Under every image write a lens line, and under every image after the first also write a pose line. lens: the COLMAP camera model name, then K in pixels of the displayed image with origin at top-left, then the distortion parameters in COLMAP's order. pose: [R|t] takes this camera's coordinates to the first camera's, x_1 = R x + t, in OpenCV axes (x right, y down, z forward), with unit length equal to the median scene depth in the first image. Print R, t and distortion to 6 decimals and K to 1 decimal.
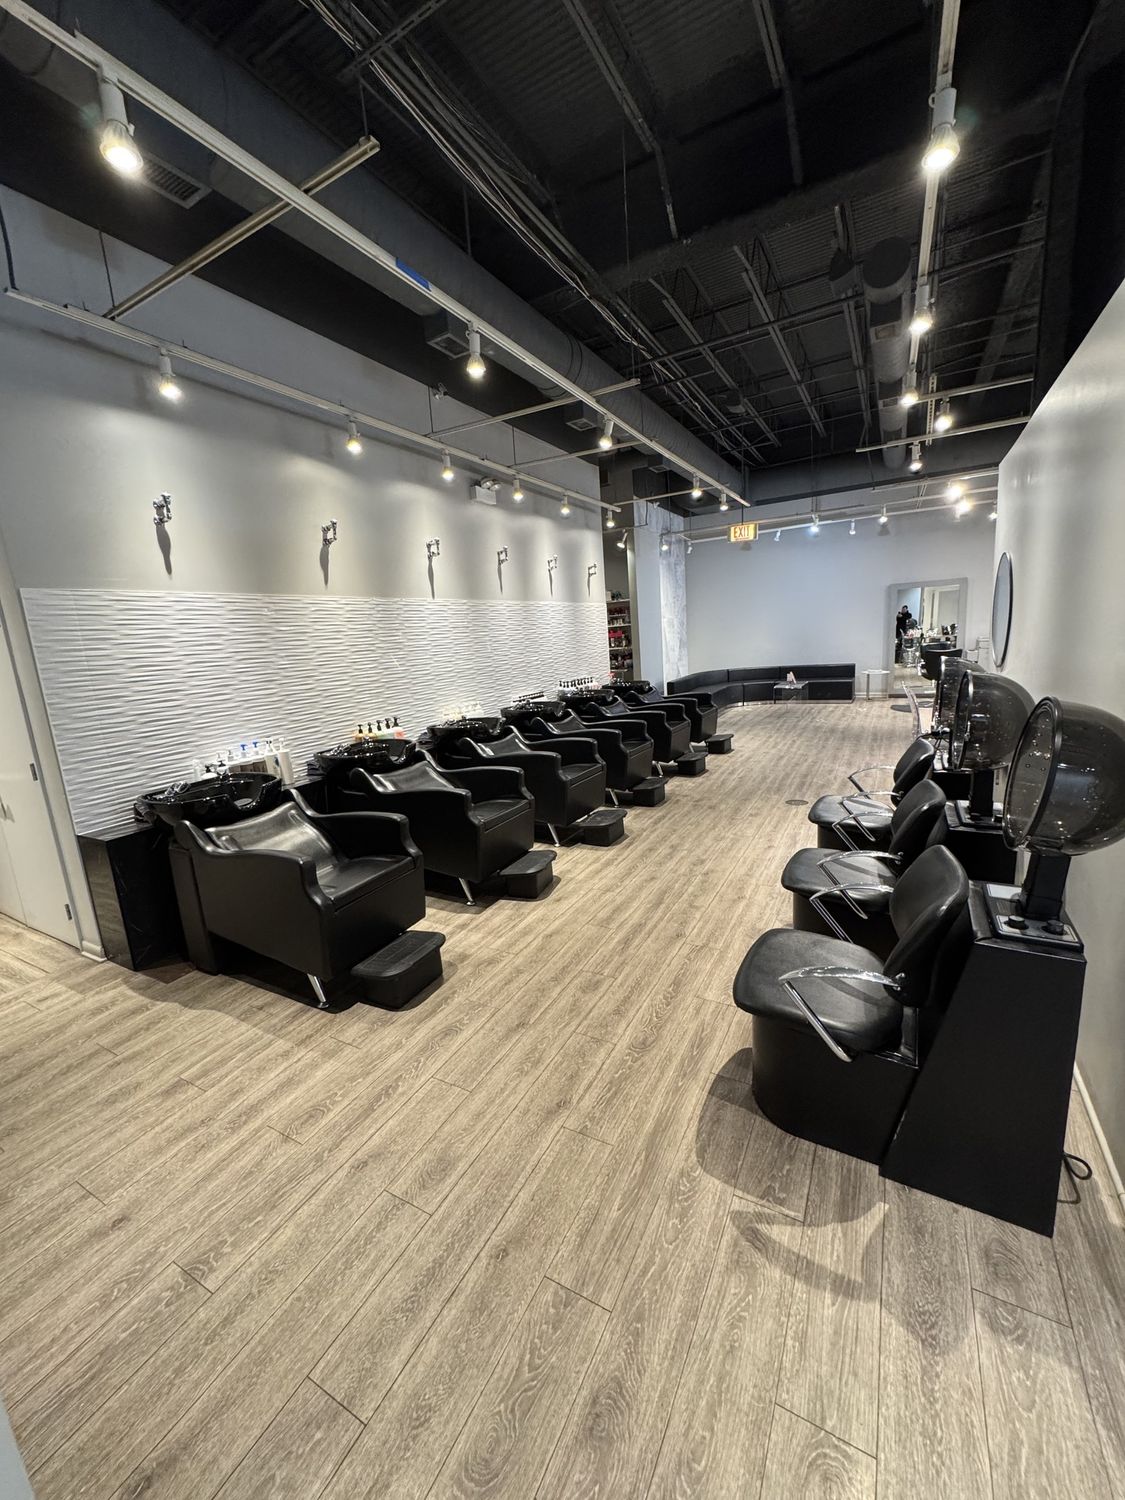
lens RADIAL K [[597.4, 0, 563.1], [0, 597.4, 750.3], [0, 0, 1]] dist [-0.001586, 0.000483]
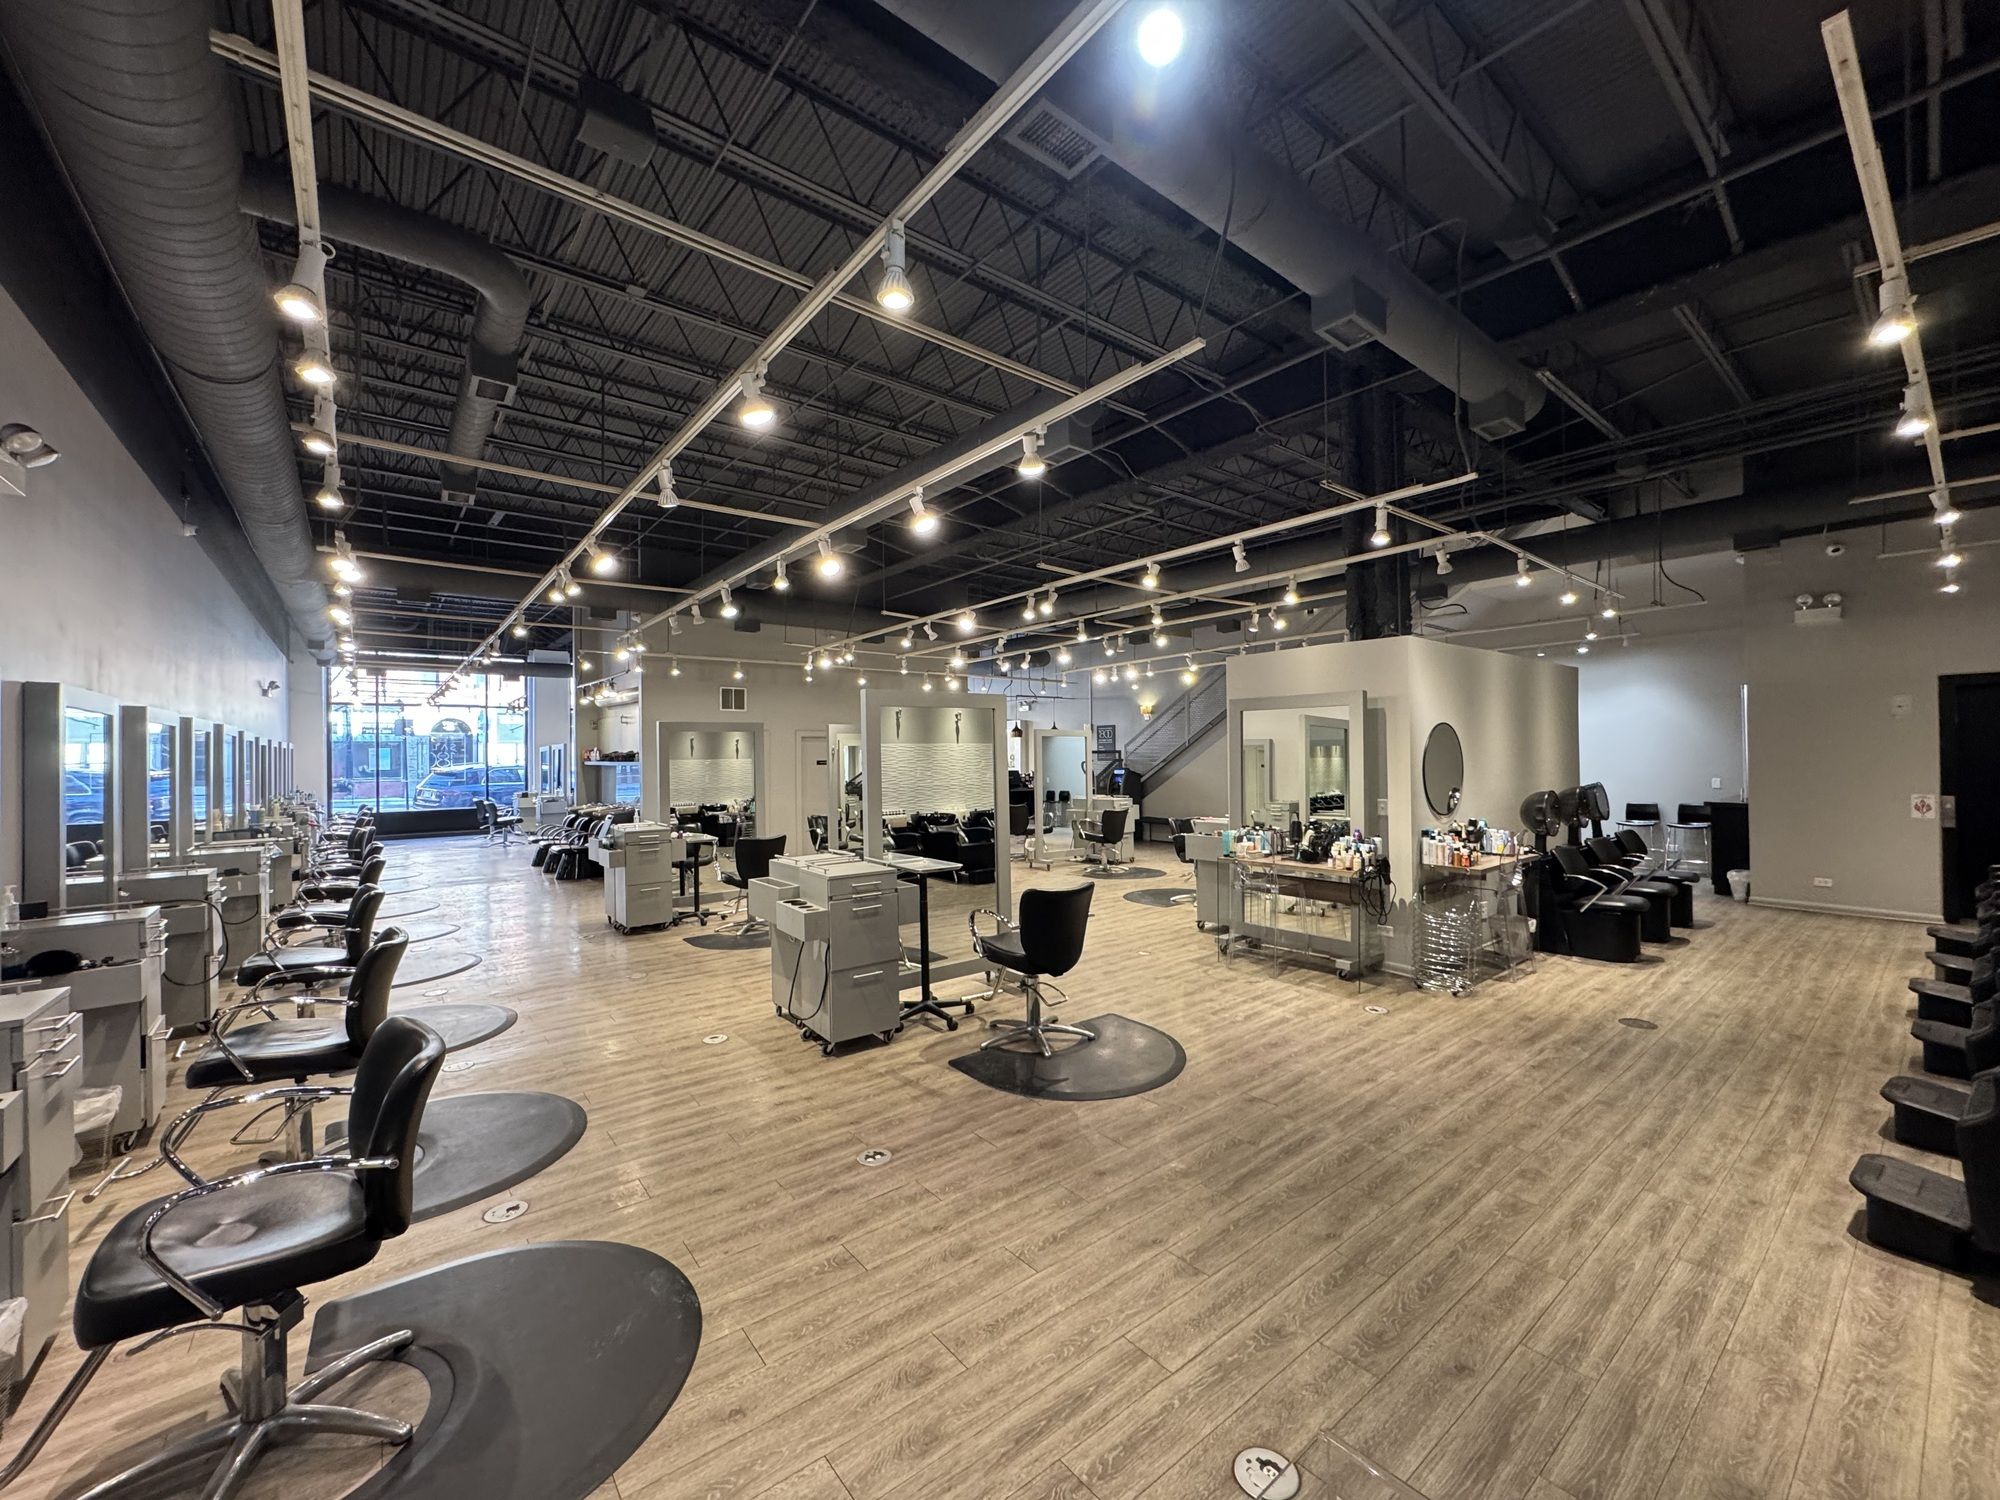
lens RADIAL K [[796.5, 0, 1000.0], [0, 796.5, 747.0], [0, 0, 1]] dist [-0.001586, 0.000483]
pose [[-0.924432, 0.077837, 0.373318, 1.272068], [0.141055, 0.979311, 0.145101, -0.844615], [-0.354300, 0.186794, -0.916286, 3.689800]]
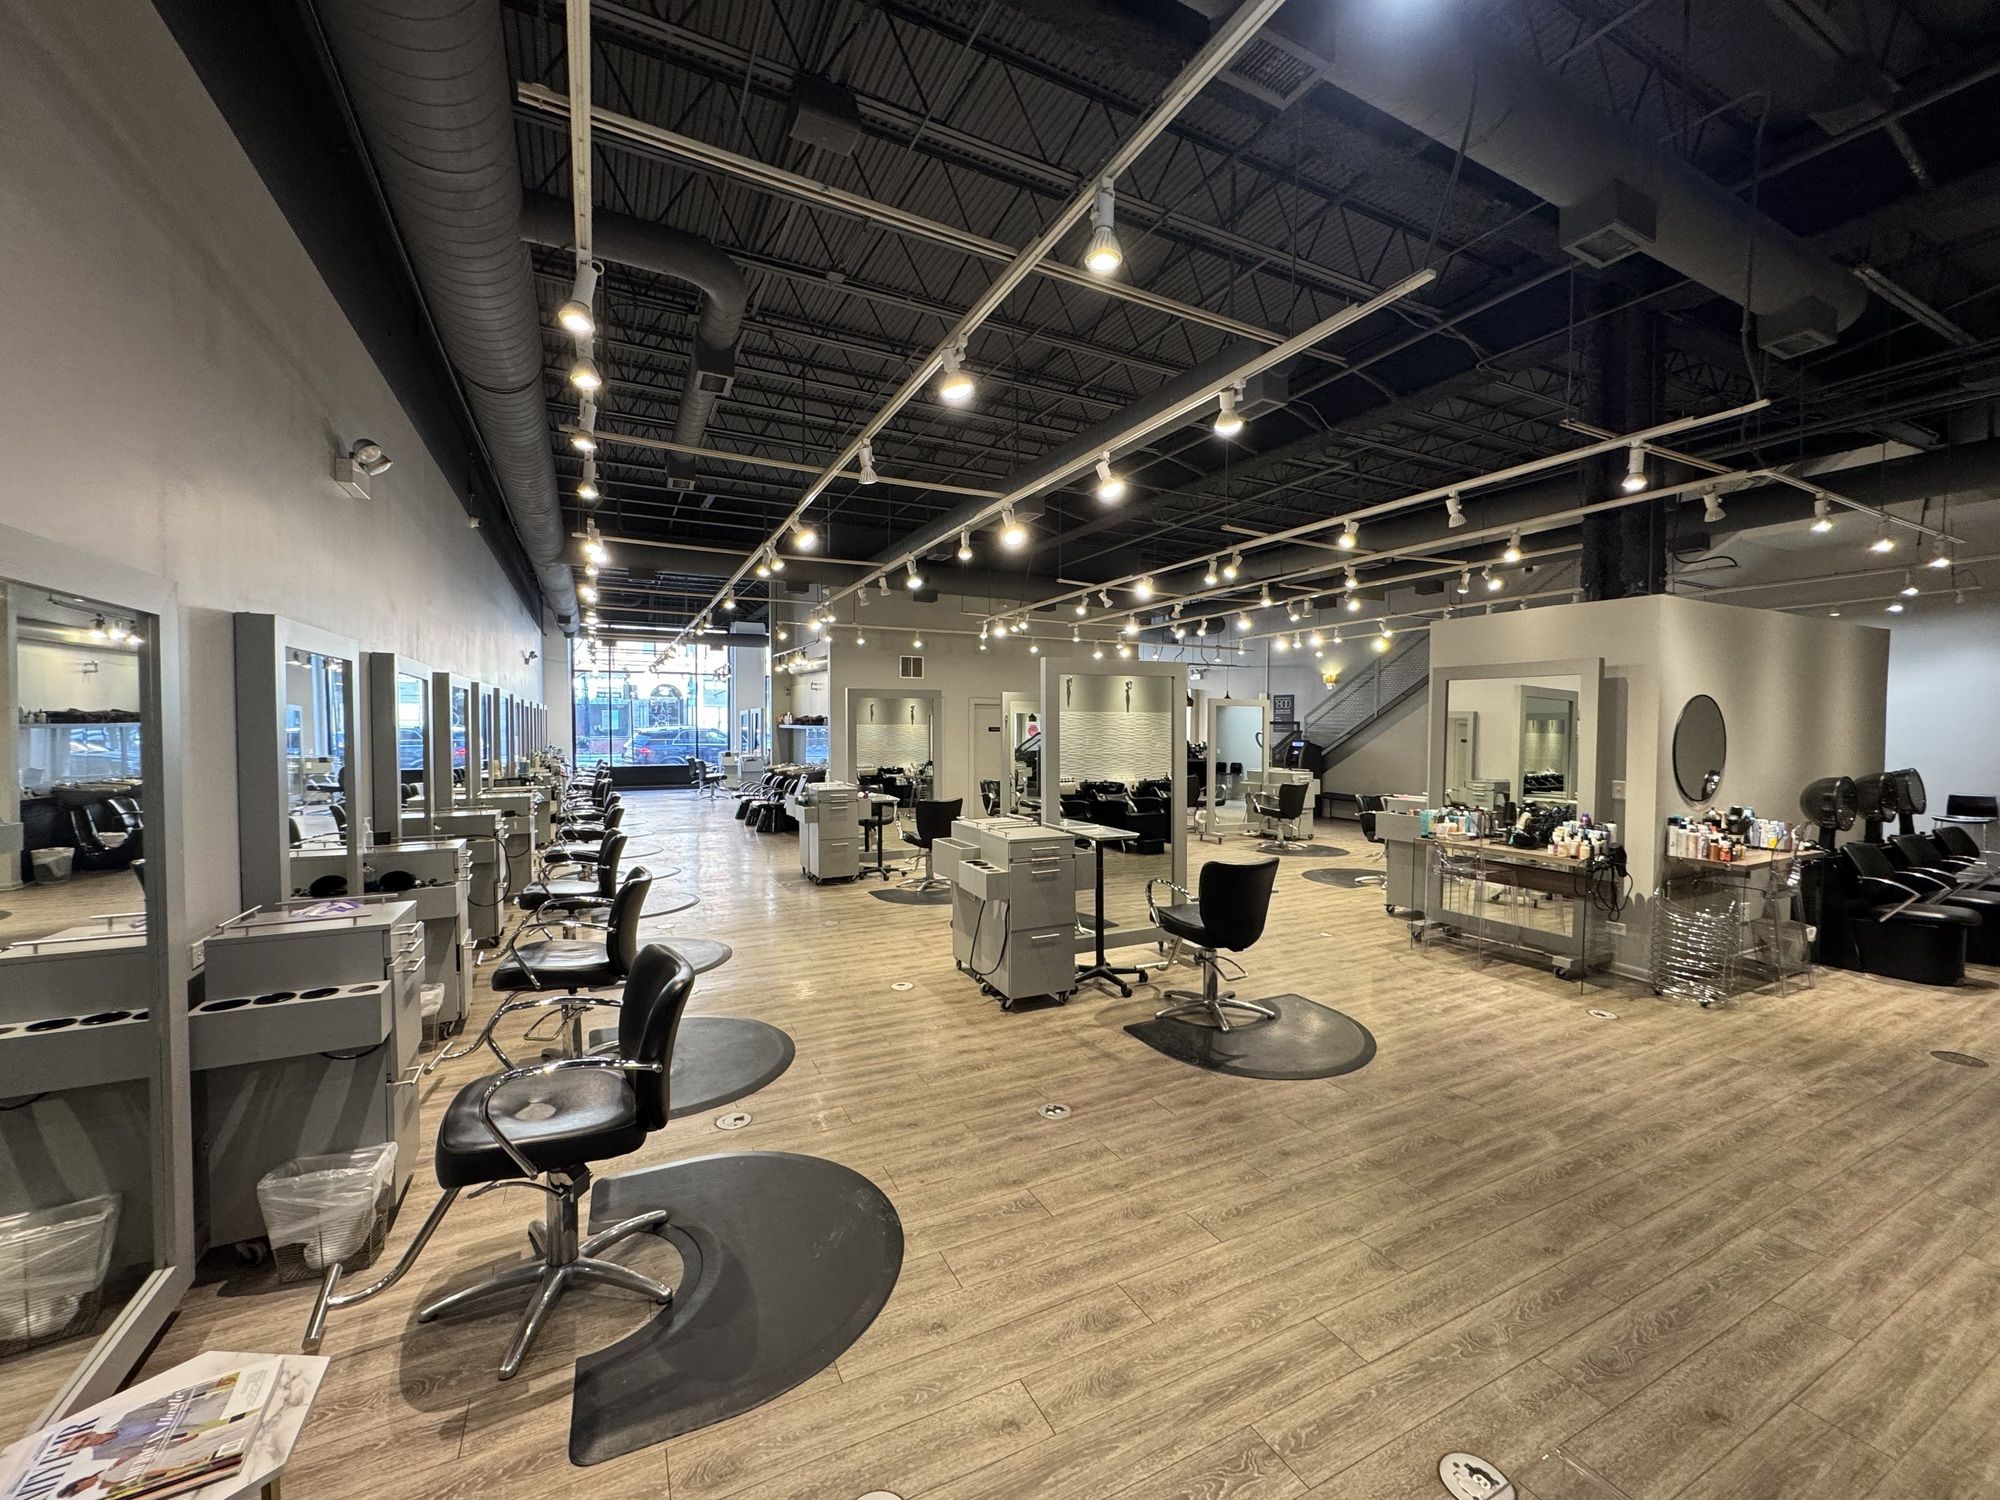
lens RADIAL K [[796.5, 0, 998.6], [0, 796.5, 746.6], [0, 0, 1]] dist [-0.001586, 0.000483]
pose [[-0.829756, 0.044558, 0.556345, 1.323410], [0.154882, 0.976041, 0.152827, -0.854063], [-0.536206, 0.212977, -0.816777, 3.732661]]
